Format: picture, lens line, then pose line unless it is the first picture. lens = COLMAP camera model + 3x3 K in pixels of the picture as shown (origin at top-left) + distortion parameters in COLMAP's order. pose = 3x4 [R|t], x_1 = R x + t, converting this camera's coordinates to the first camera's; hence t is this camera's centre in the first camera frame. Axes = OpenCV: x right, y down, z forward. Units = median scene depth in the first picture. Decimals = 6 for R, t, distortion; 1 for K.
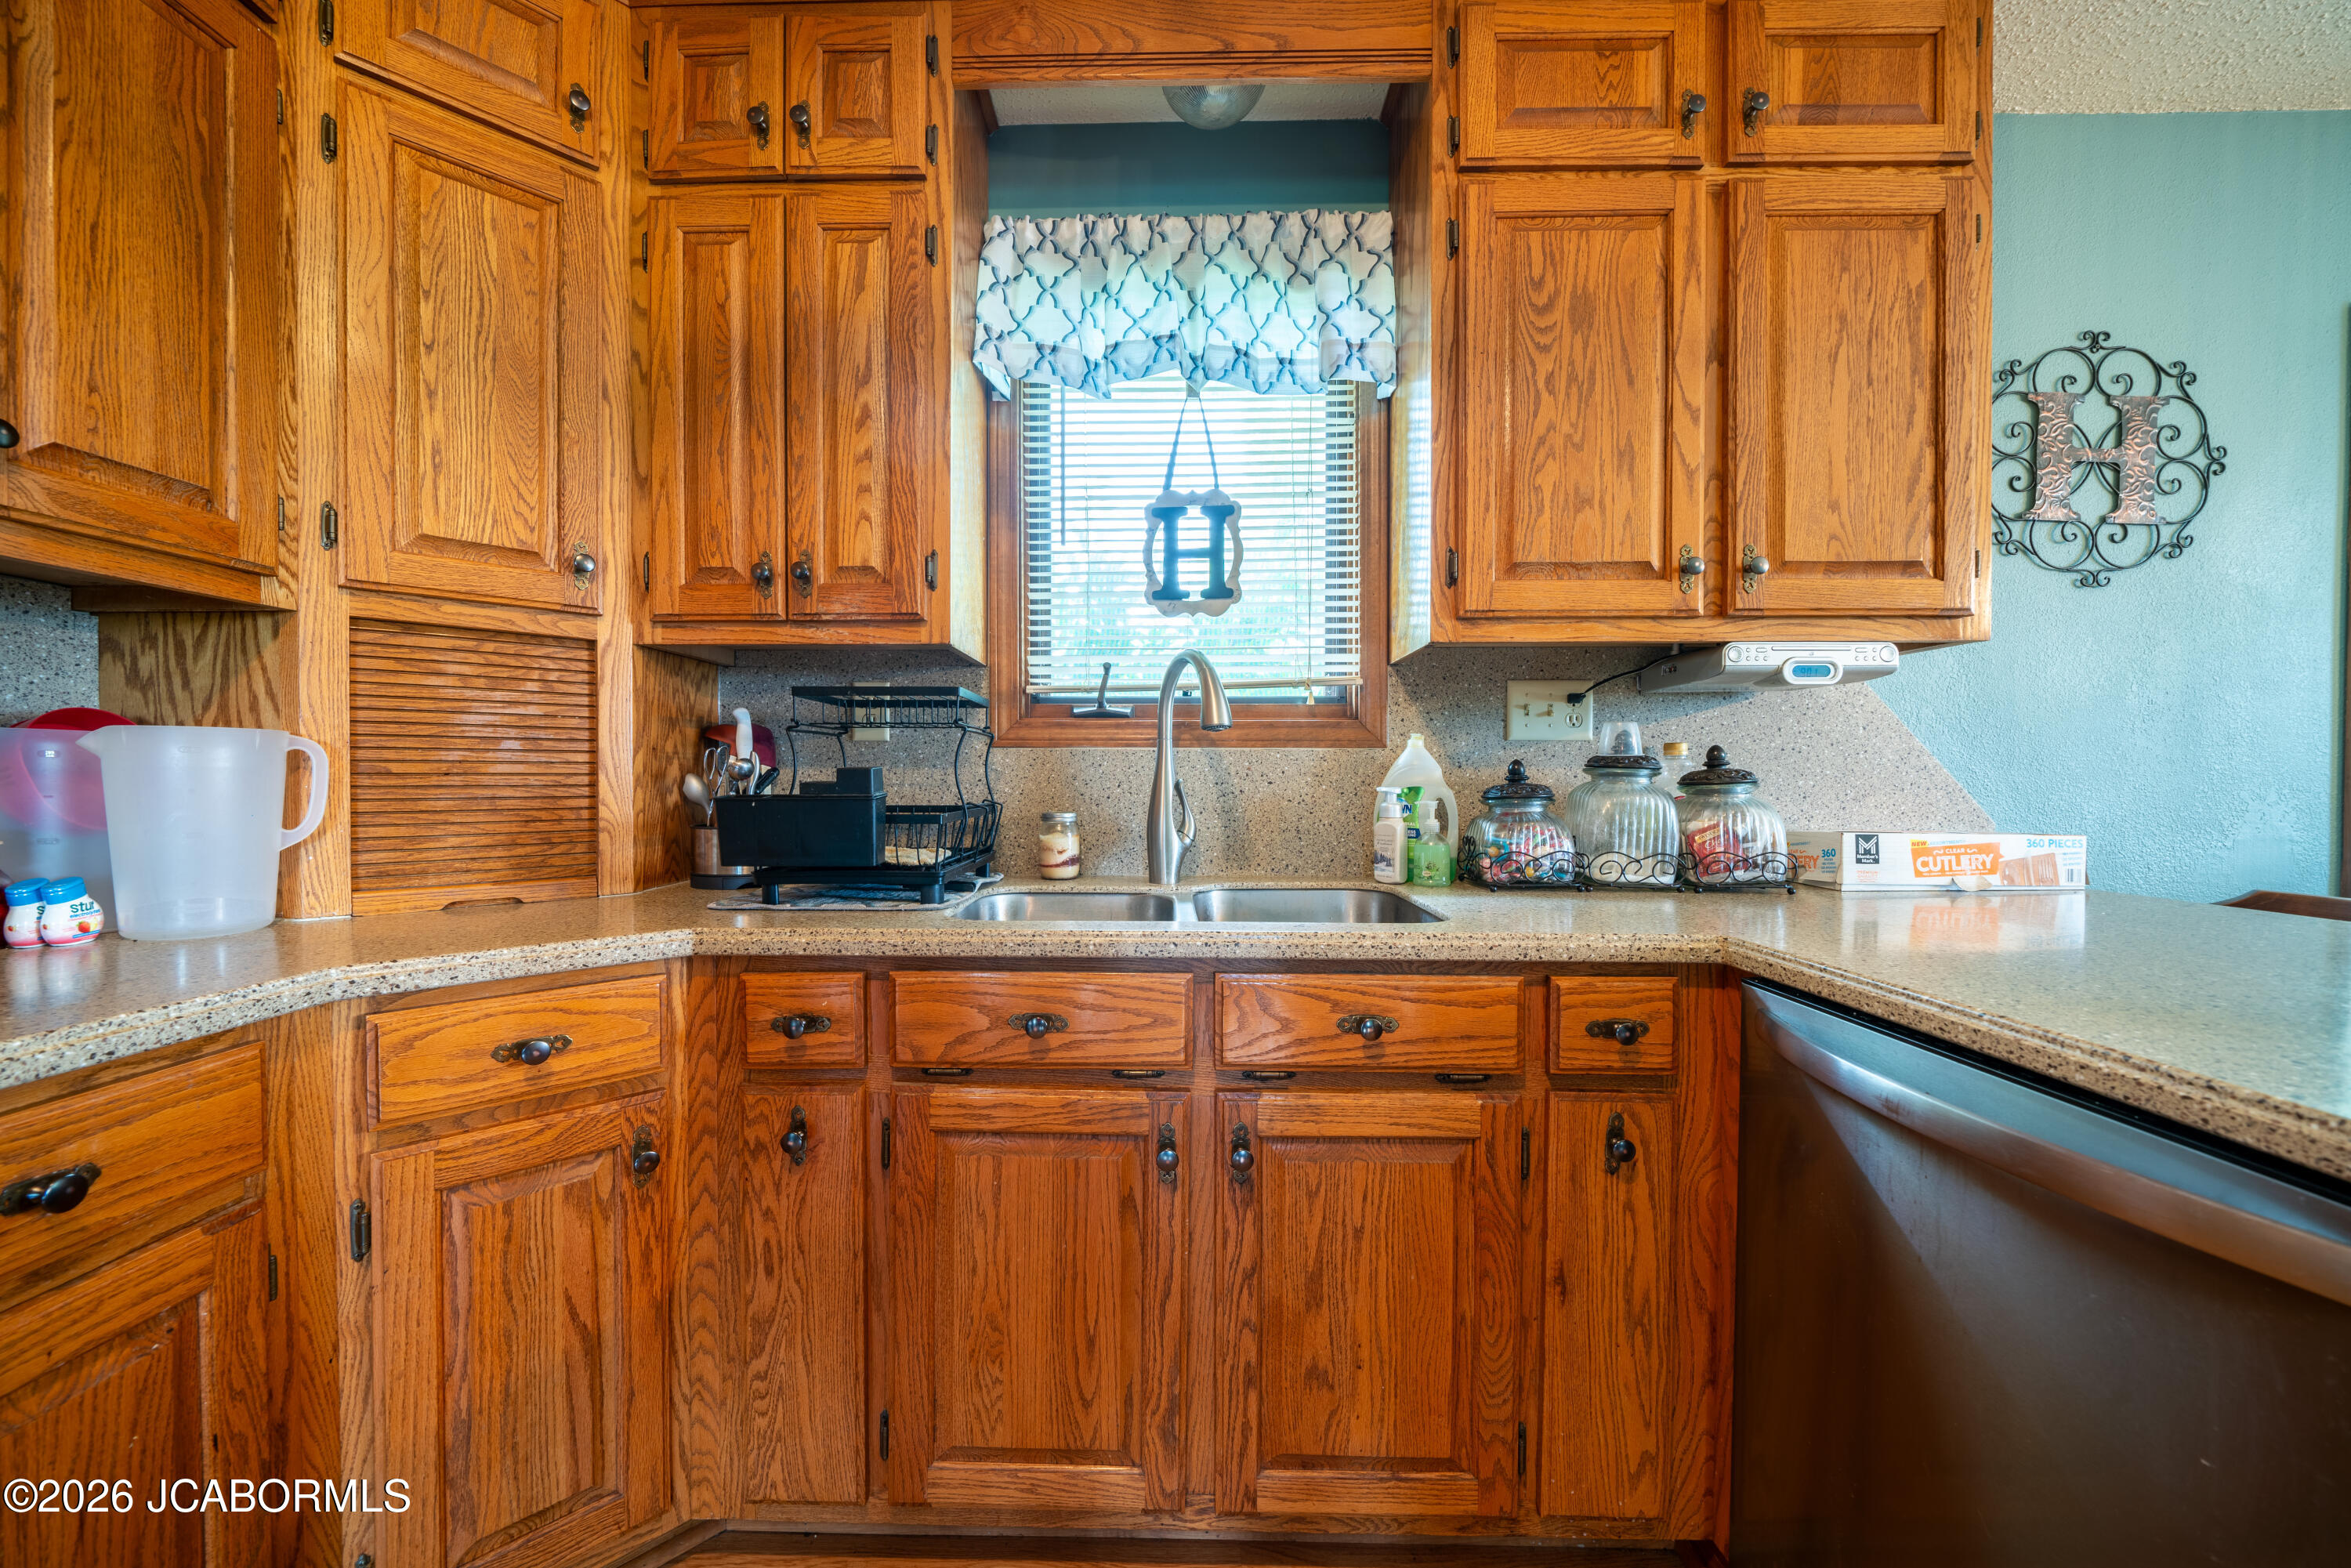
lens RADIAL K [[844.8, 0, 1135.9], [0, 844.8, 789.7], [0, 0, 1]] dist [-0.006194, 0.000641]
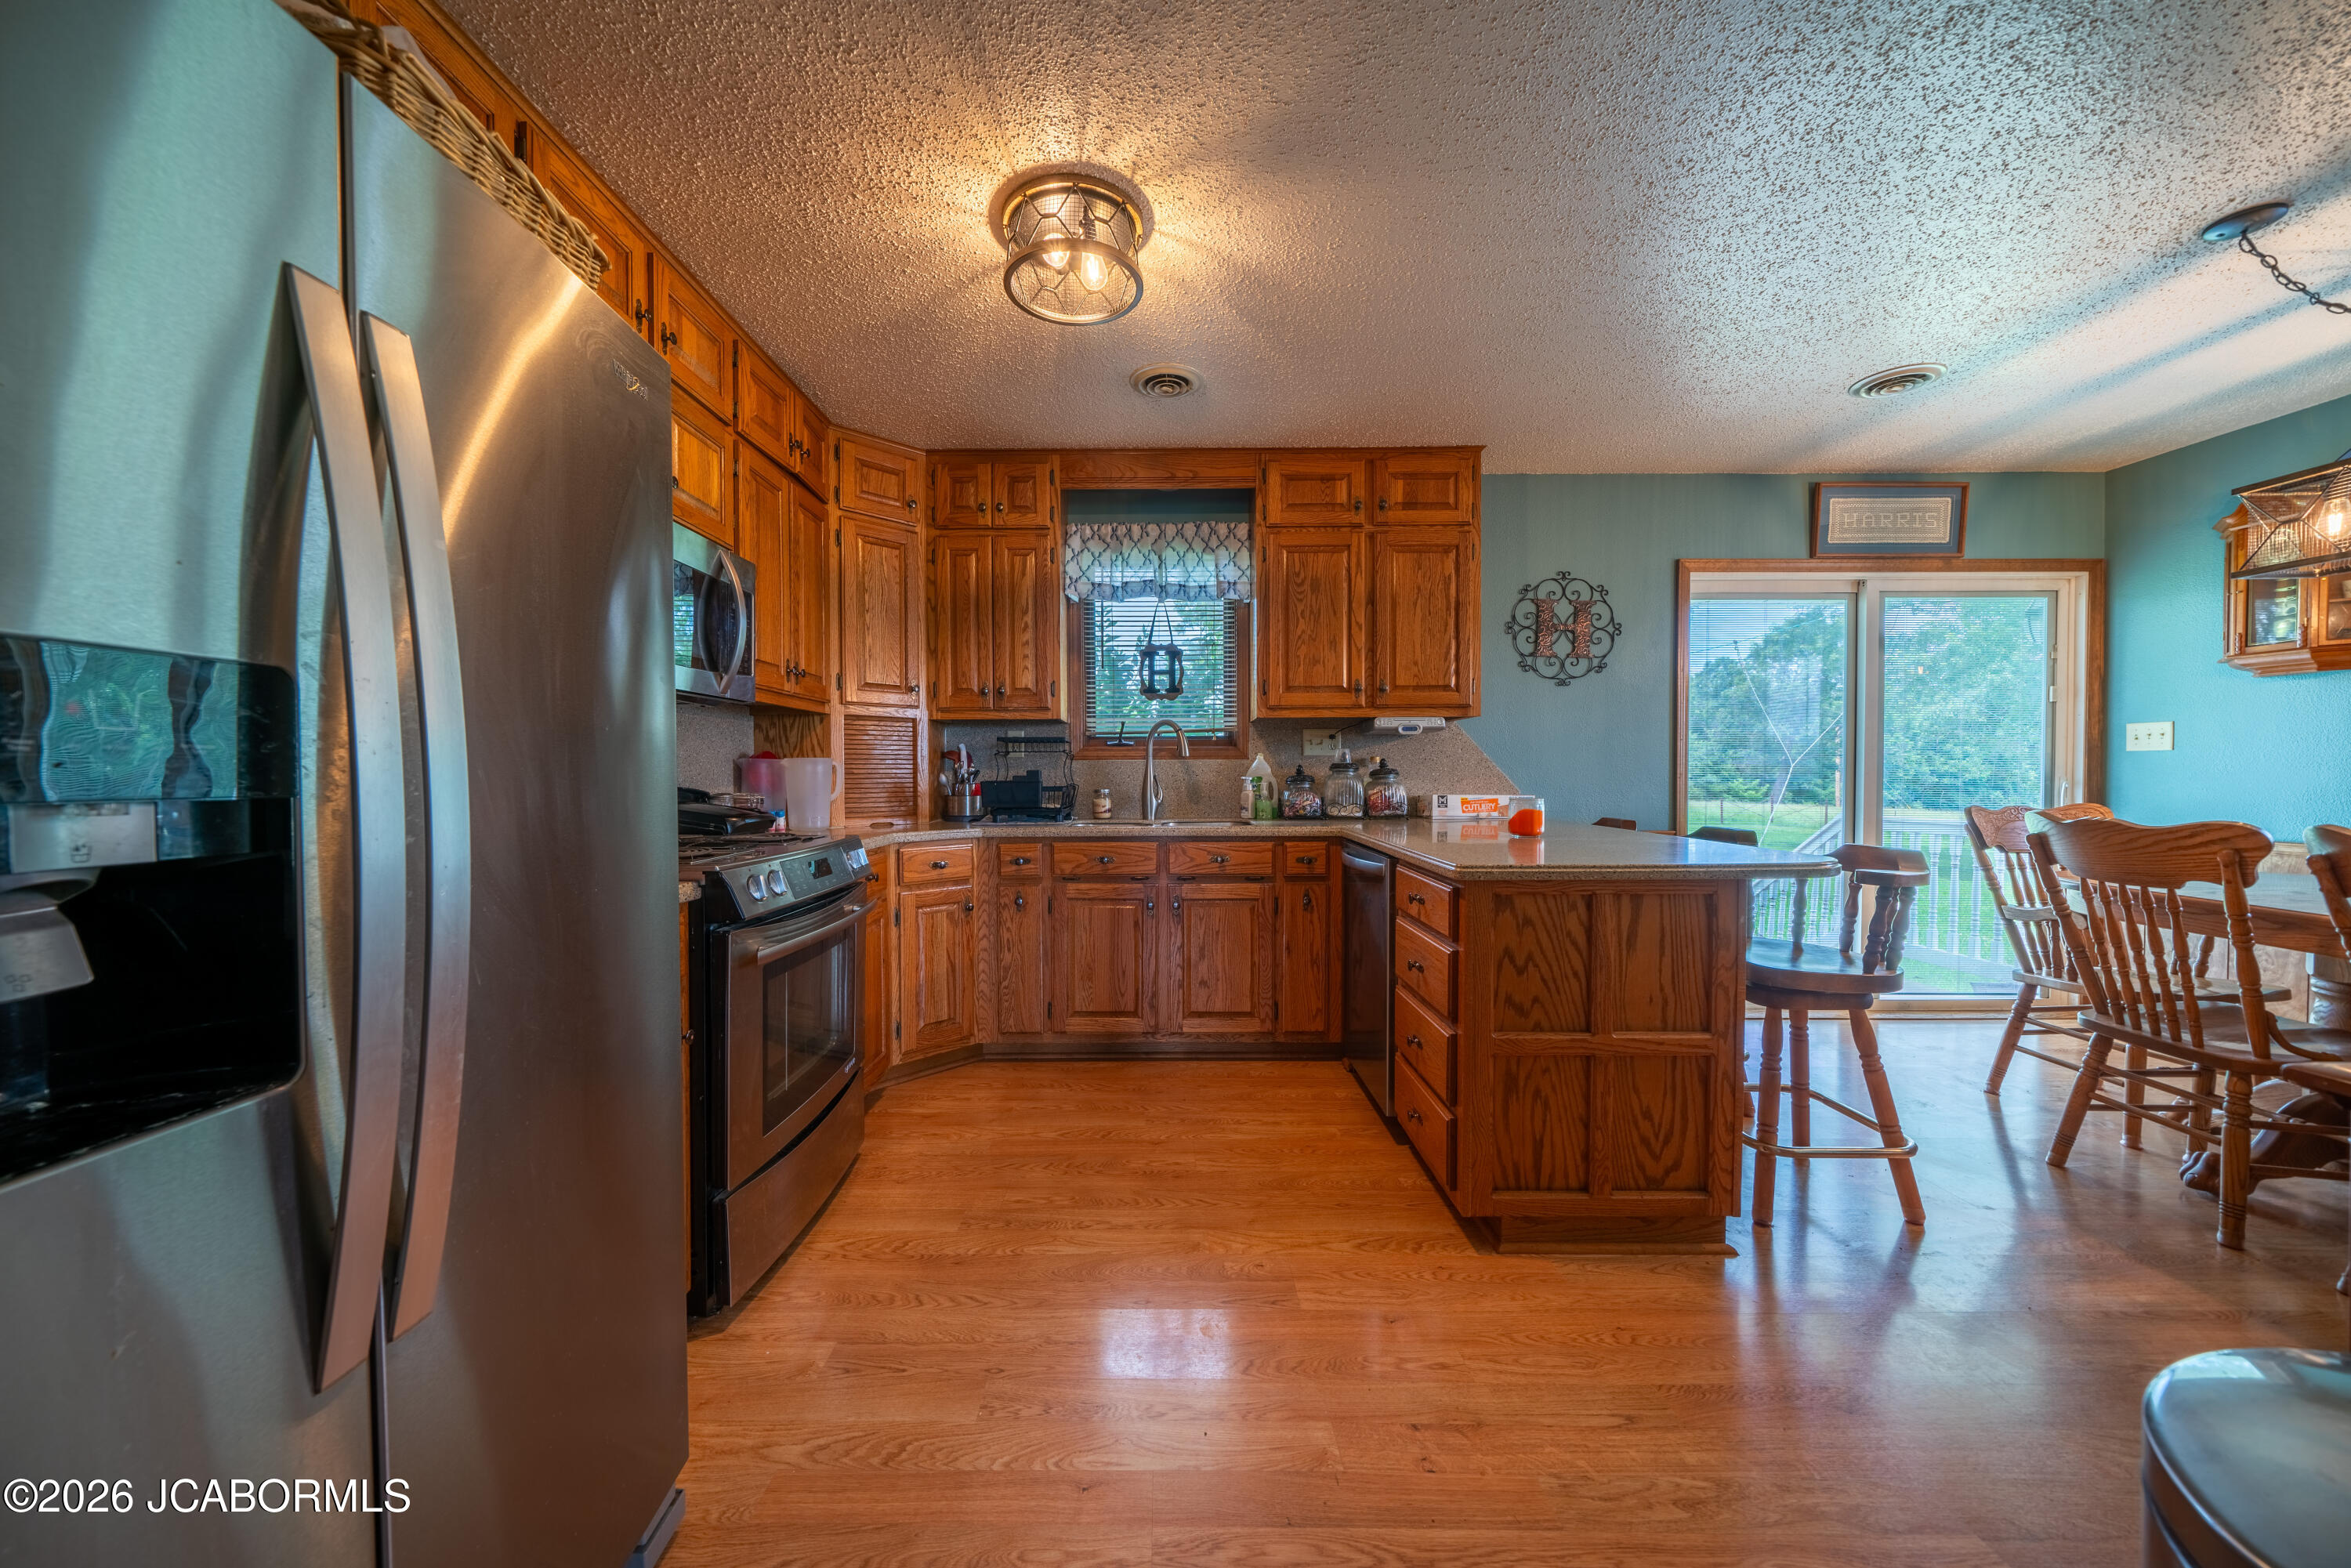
lens RADIAL K [[844.8, 0, 1142.6], [0, 844.8, 787.3], [0, 0, 1]] dist [-0.006194, 0.000641]
pose [[0.999777, -0.005999, 0.020231, -0.035357], [0.005936, 0.999977, 0.003198, 0.018600], [-0.020250, -0.003077, 0.999790, -1.474765]]
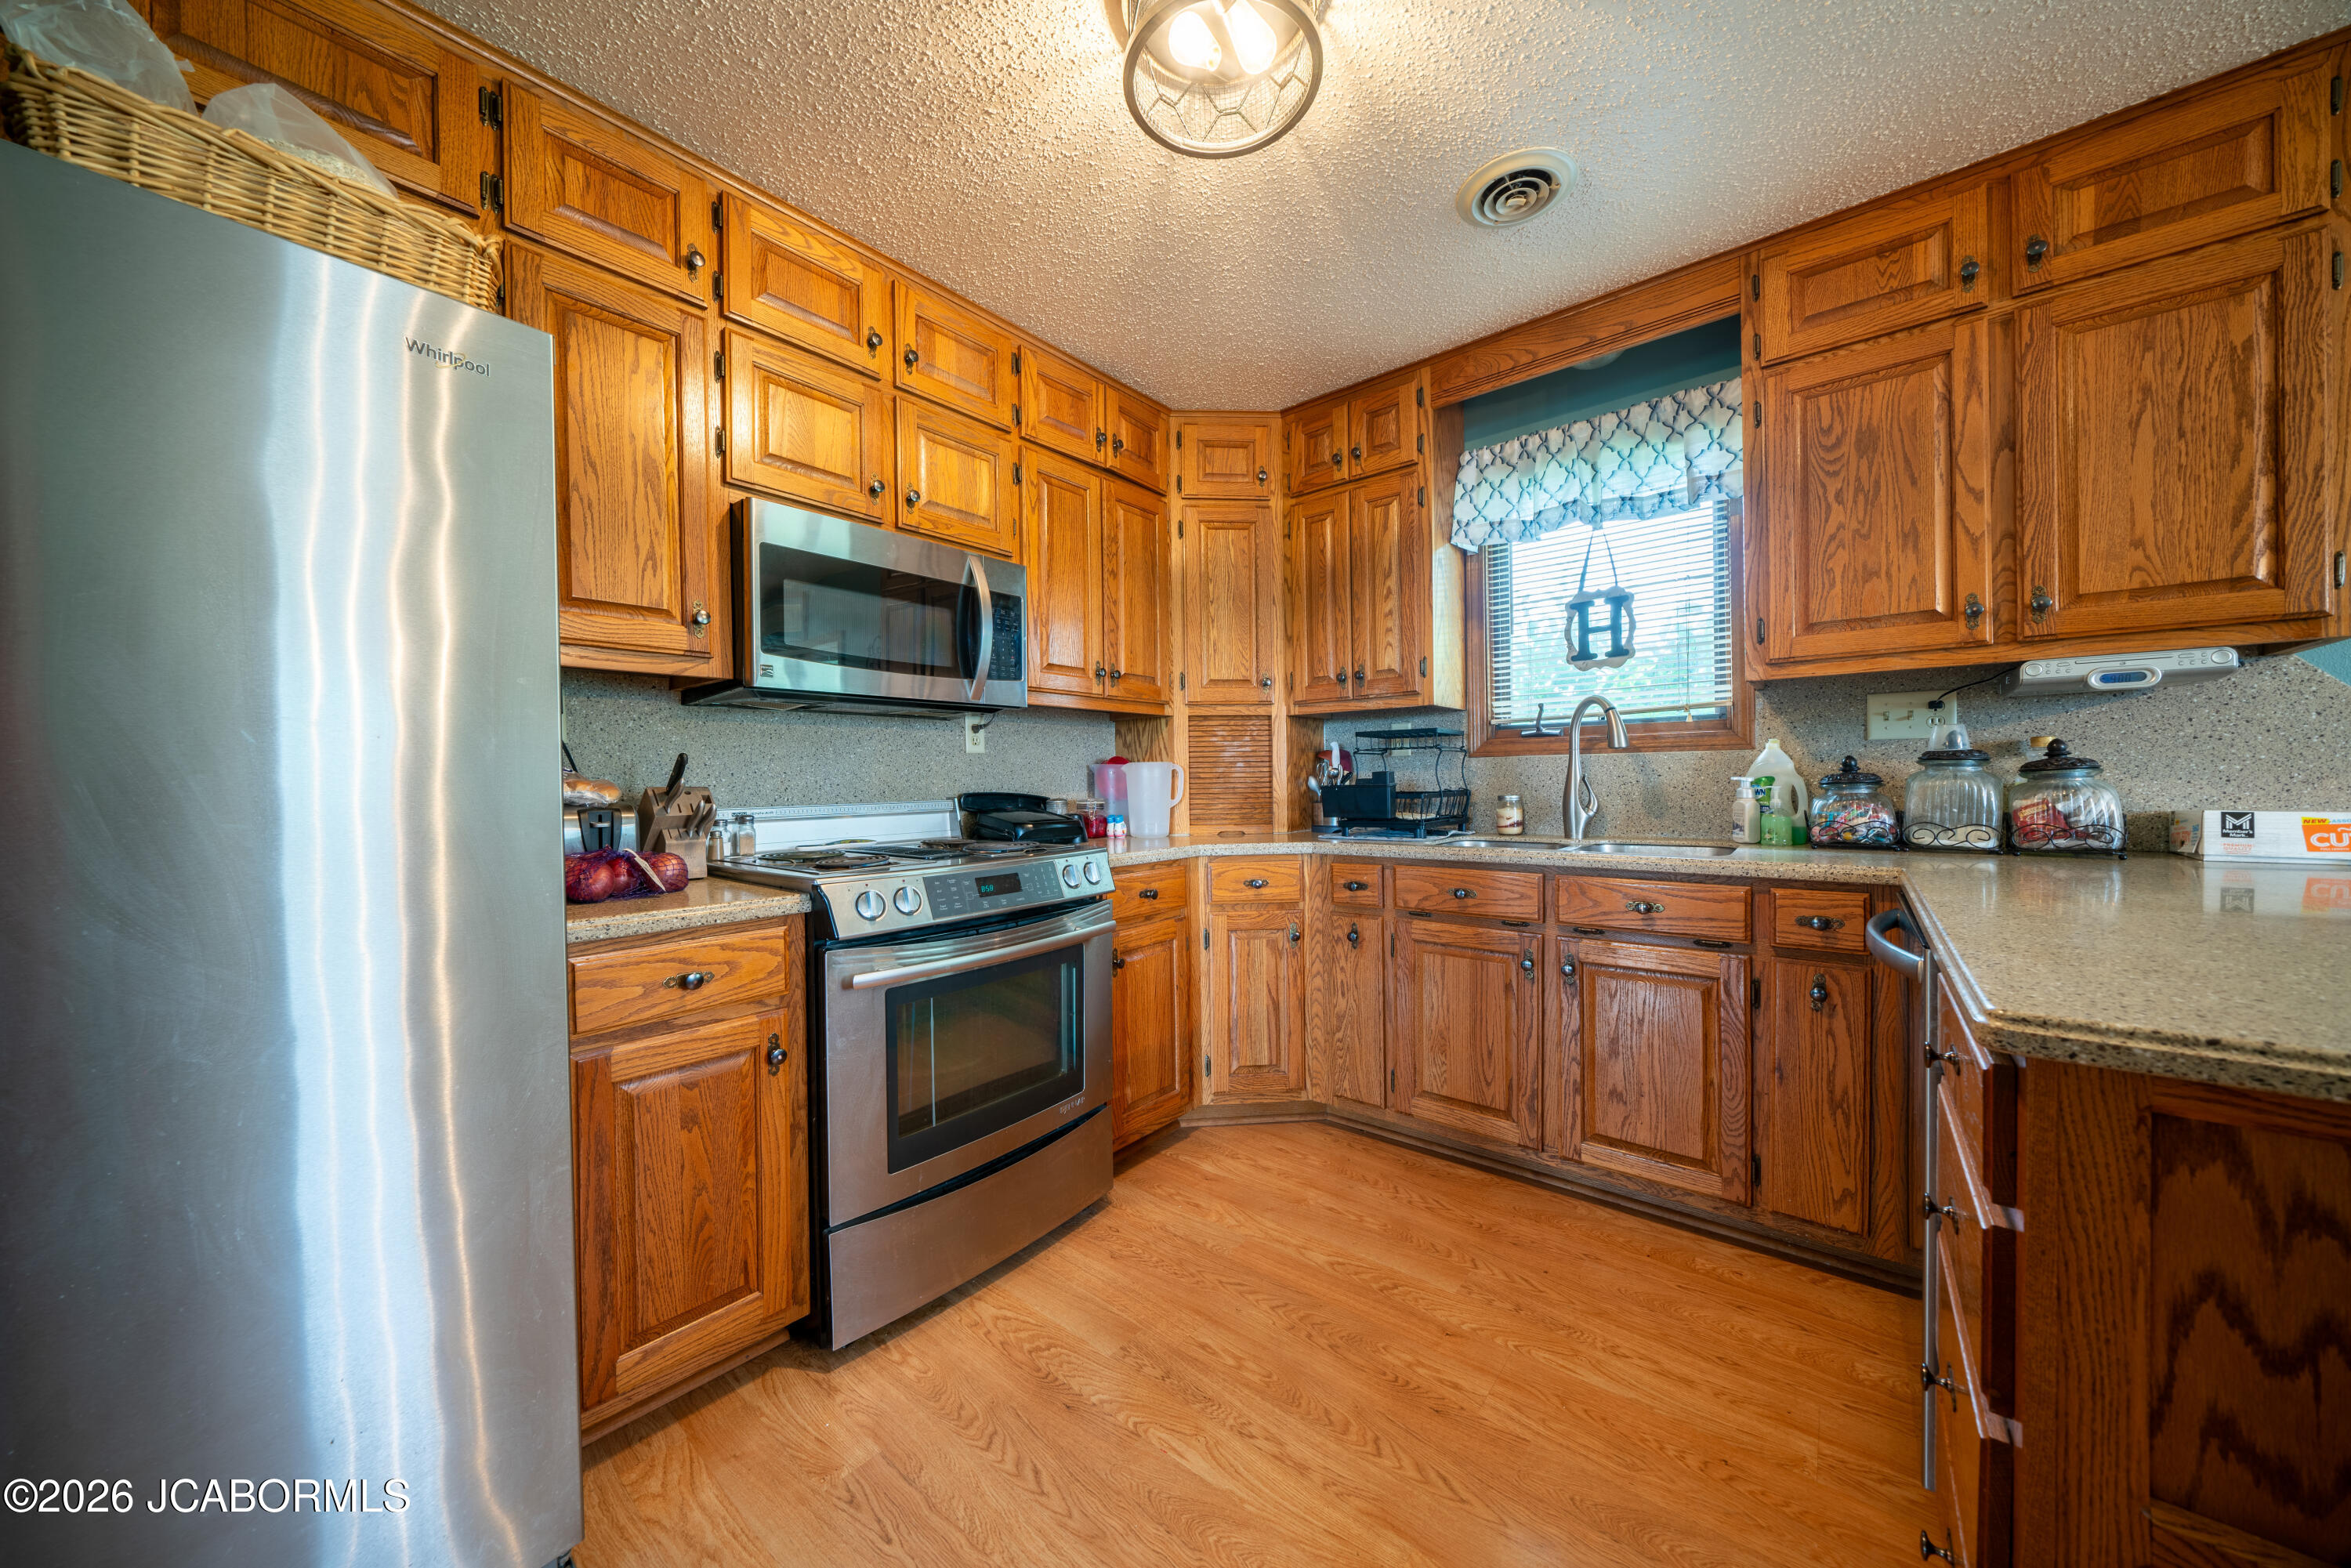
lens RADIAL K [[794.1, 0, 1158.9], [0, 794.1, 787.5], [0, 0, 1]] dist [-0.010387, 0.000732]
pose [[0.777910, -0.008010, -0.628325, 0.423748], [0.006996, 0.999967, -0.004087, 0.015573], [0.628337, -0.001216, 0.777940, -0.784419]]
